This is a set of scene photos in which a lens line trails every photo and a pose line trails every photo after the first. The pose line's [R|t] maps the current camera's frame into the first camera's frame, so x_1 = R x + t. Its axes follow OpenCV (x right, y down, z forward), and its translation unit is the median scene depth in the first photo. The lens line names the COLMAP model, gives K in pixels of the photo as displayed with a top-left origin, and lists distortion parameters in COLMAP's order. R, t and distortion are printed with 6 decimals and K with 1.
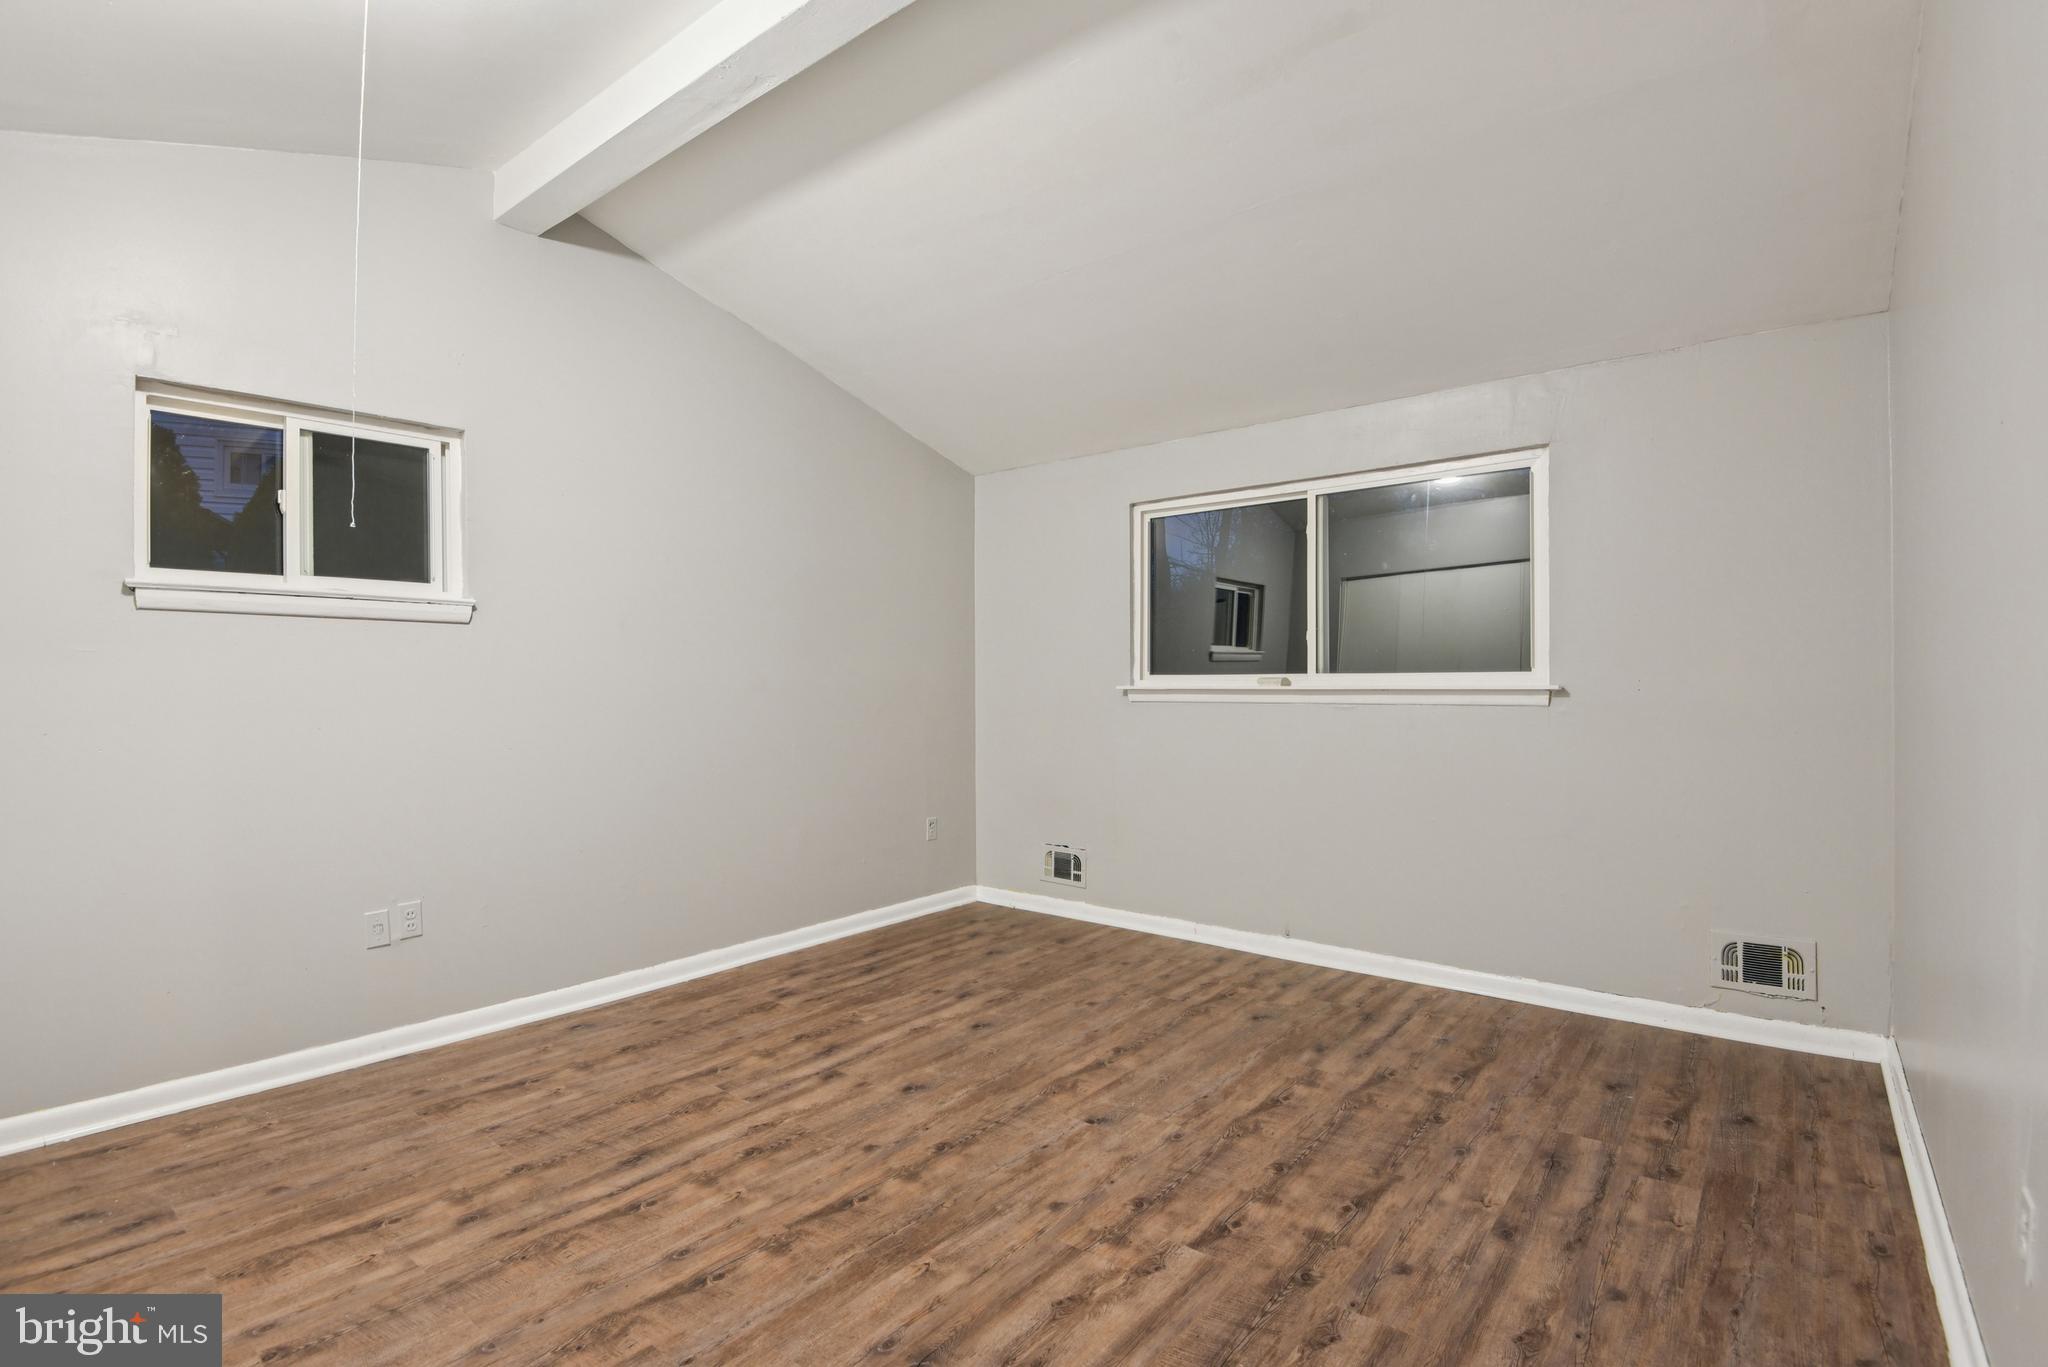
lens RADIAL K [[990.7, 0, 1015.4], [0, 990.7, 685.7], [0, 0, 1]] dist [-0.001116, -0.022427]
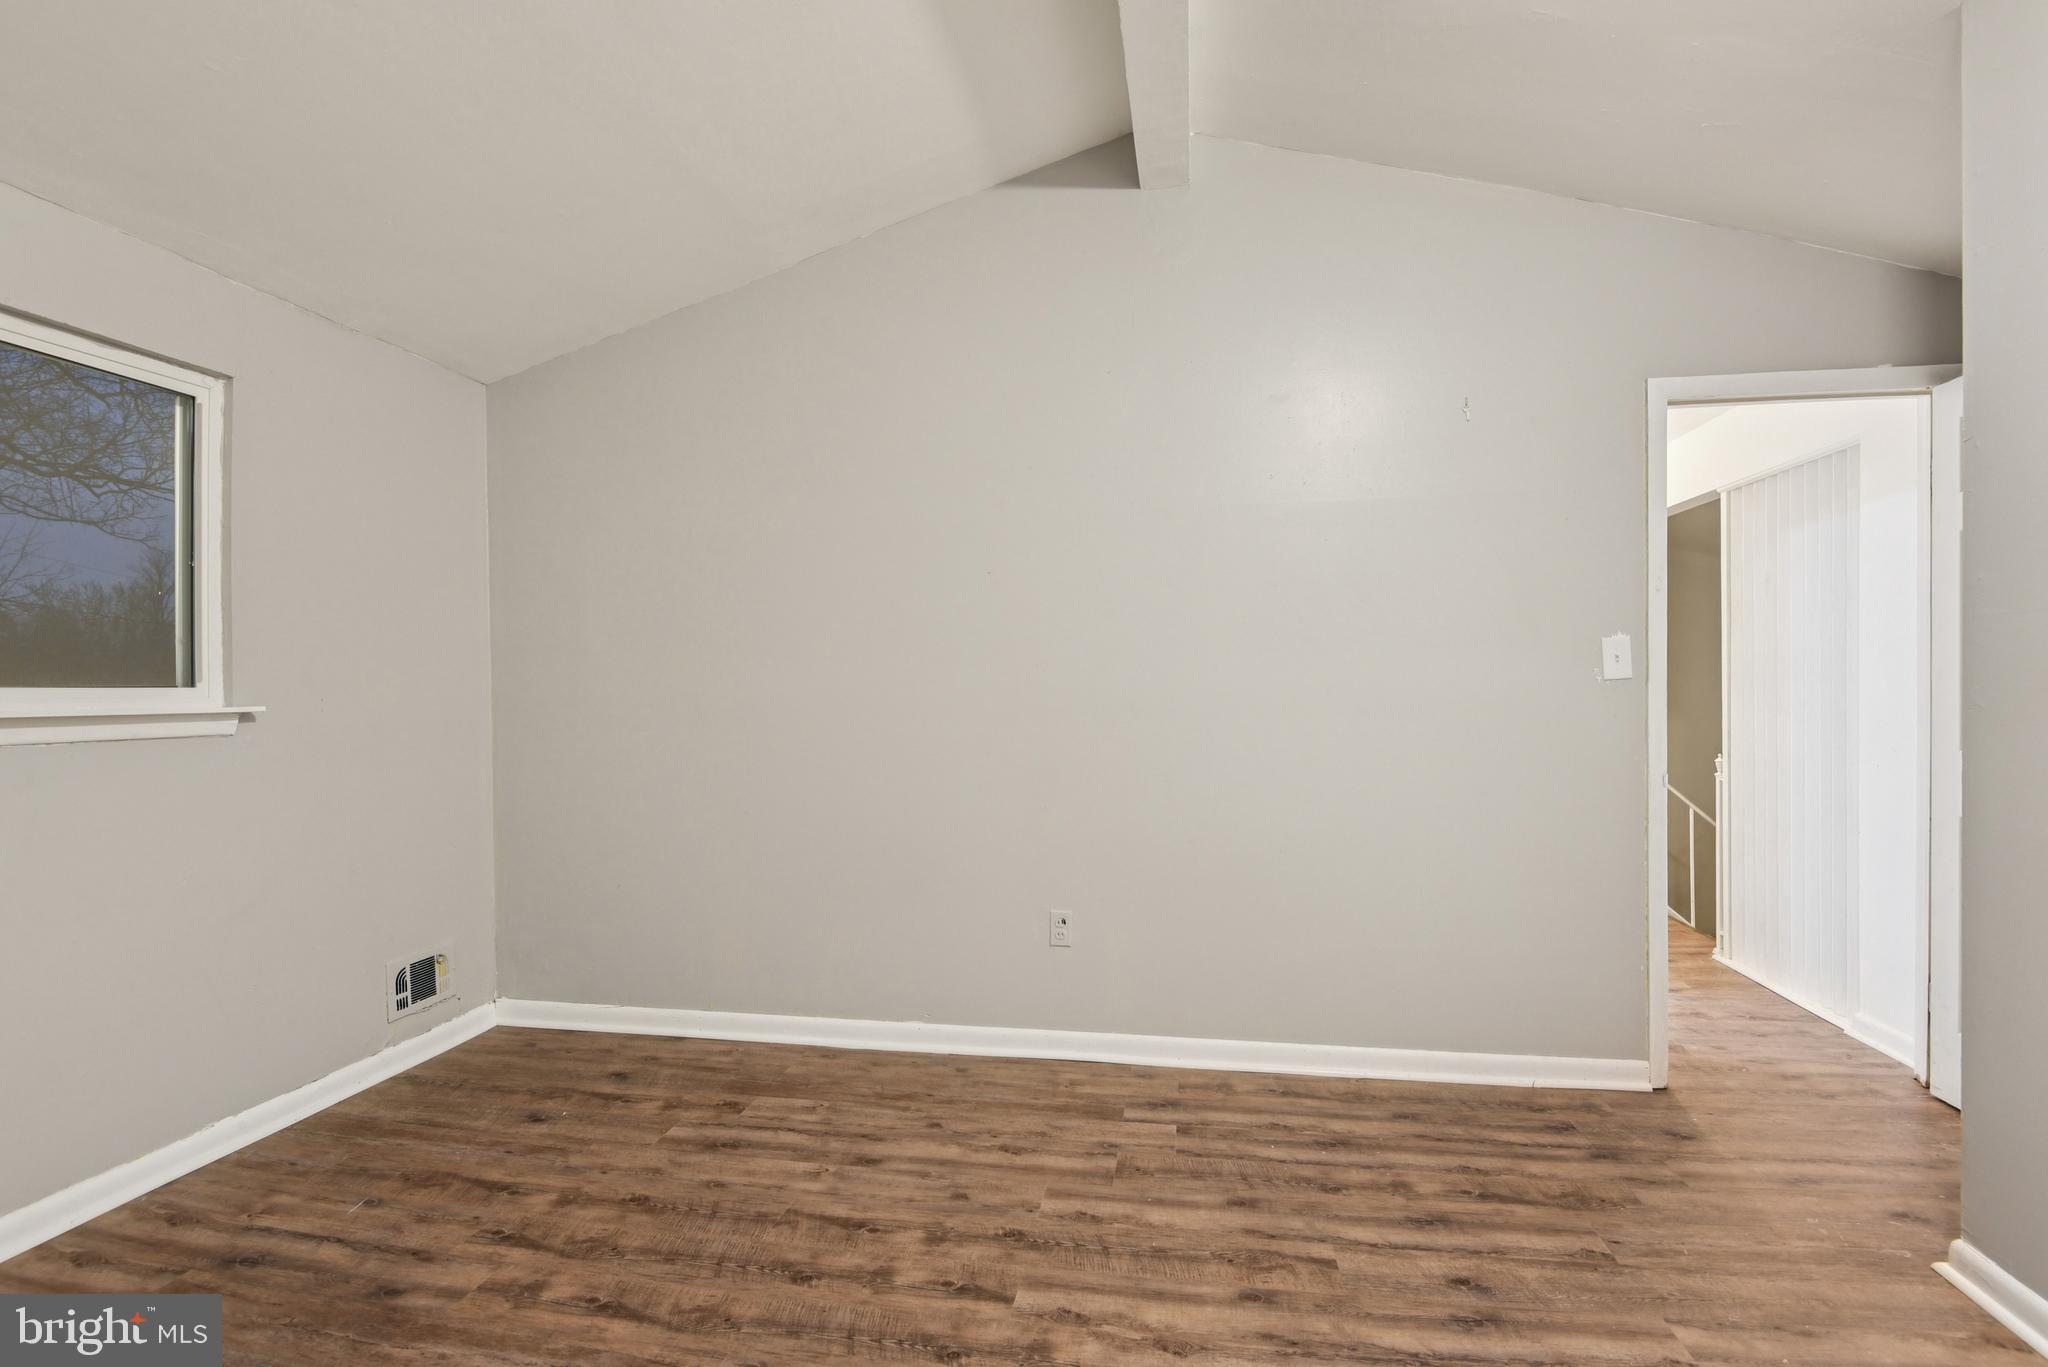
lens RADIAL K [[990.7, 0, 1015.4], [0, 990.7, 685.7], [0, 0, 1]] dist [-0.001116, -0.022427]
pose [[-0.494409, 0.012547, 0.869139, -0.574439], [0.010914, 0.999907, -0.008227, -0.005574], [-0.869161, 0.005418, -0.494499, 1.301626]]
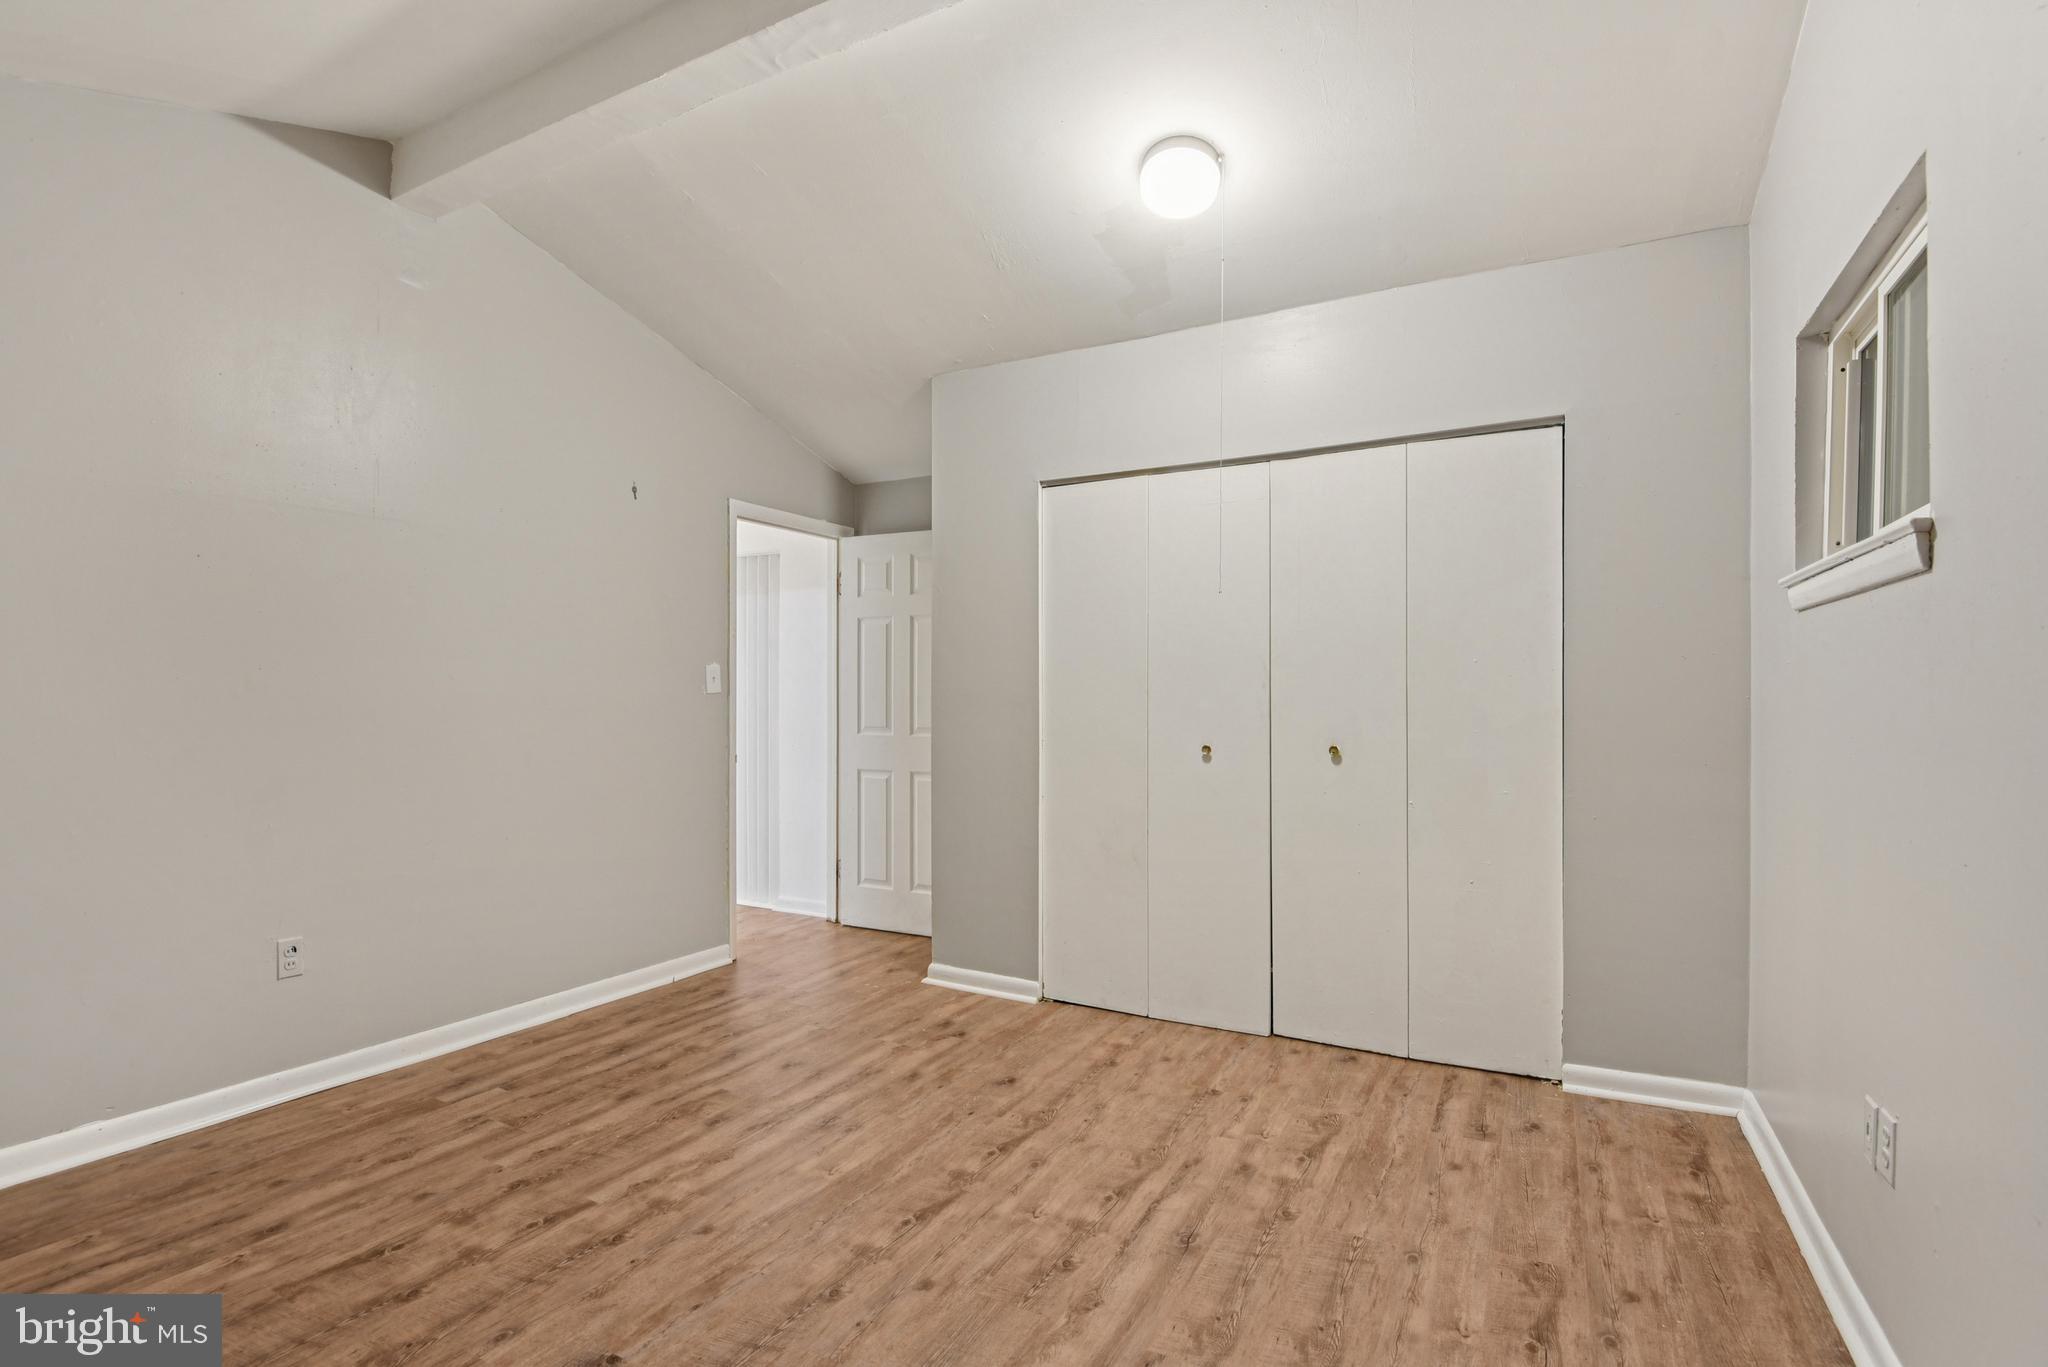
lens RADIAL K [[967.7, 0, 1014.2], [0, 967.7, 693.0], [0, 0, 1]] dist [-0.002475, -0.021050]
pose [[-0.983470, 0.004567, -0.181013, -0.086601], [0.005672, 0.999968, -0.005589, -0.003256], [0.180982, -0.006523, -0.983465, 1.938658]]
